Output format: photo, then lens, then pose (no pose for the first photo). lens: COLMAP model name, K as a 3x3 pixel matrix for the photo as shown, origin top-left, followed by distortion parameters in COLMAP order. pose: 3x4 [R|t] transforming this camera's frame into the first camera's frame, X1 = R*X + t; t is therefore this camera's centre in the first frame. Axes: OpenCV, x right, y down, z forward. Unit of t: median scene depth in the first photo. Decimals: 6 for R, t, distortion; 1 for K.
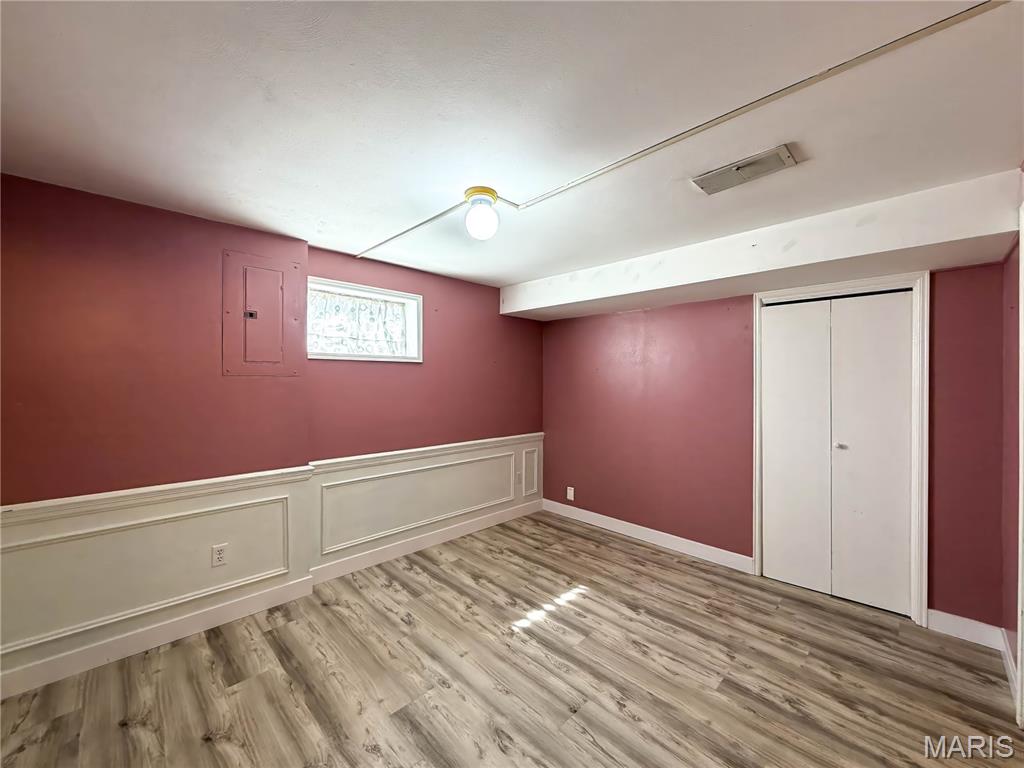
lens RADIAL K [[408.6, 0, 513.3], [0, 408.6, 383.6], [0, 0, 1]] dist [0.002986, 0.000199]
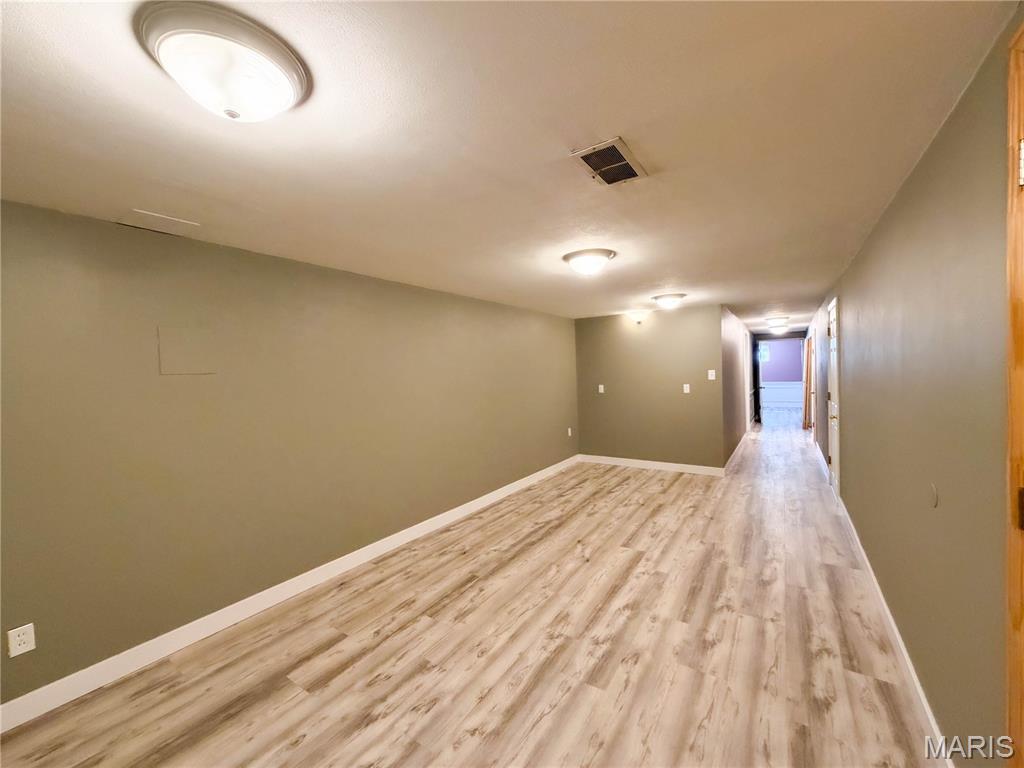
lens RADIAL K [[408.6, 0, 512.1], [0, 408.6, 384.7], [0, 0, 1]] dist [0.002986, 0.000199]
pose [[-0.205898, -0.018176, 0.978405, -0.603305], [0.031432, 0.999189, 0.025177, -0.015967], [-0.978069, 0.035937, -0.205160, 0.858908]]
